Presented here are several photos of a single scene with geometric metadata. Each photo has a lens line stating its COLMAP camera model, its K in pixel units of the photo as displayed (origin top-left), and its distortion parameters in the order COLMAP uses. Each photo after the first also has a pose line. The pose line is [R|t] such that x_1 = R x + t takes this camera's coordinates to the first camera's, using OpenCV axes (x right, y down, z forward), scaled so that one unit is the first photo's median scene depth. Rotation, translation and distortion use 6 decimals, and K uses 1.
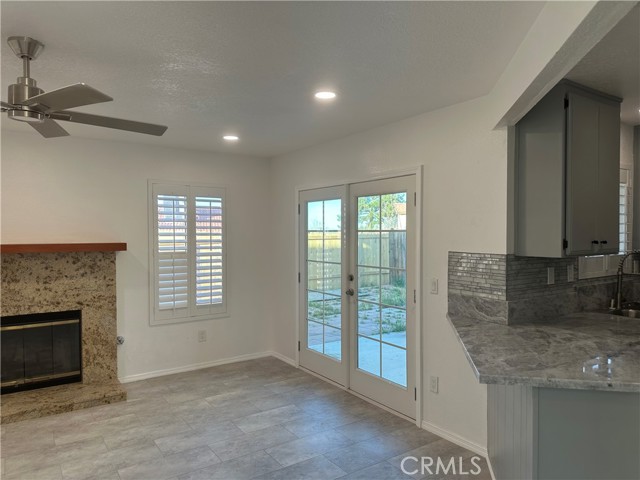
lens RADIAL K [[451.3, 0, 320.0], [0, 451.3, 240.0], [0, 0, 1]] dist [0.068351, -0.081931]
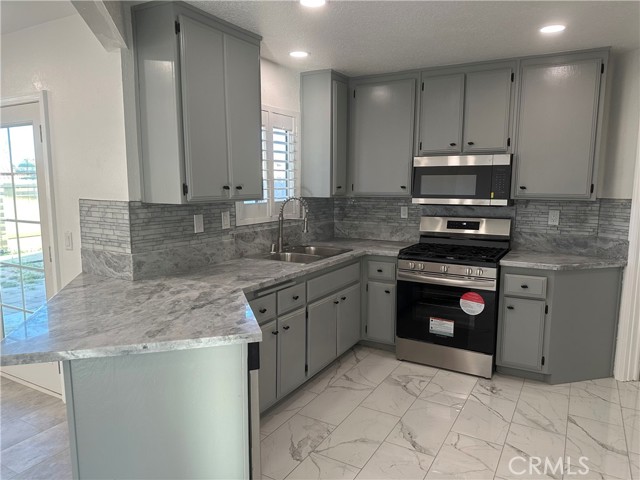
lens RADIAL K [[451.3, 0, 320.0], [0, 451.3, 240.0], [0, 0, 1]] dist [0.068351, -0.081931]
pose [[0.899824, -0.050044, 0.433372, 0.328932], [0.001341, 0.993711, 0.111965, 0.007326], [-0.436250, -0.100168, 0.894233, 0.047322]]
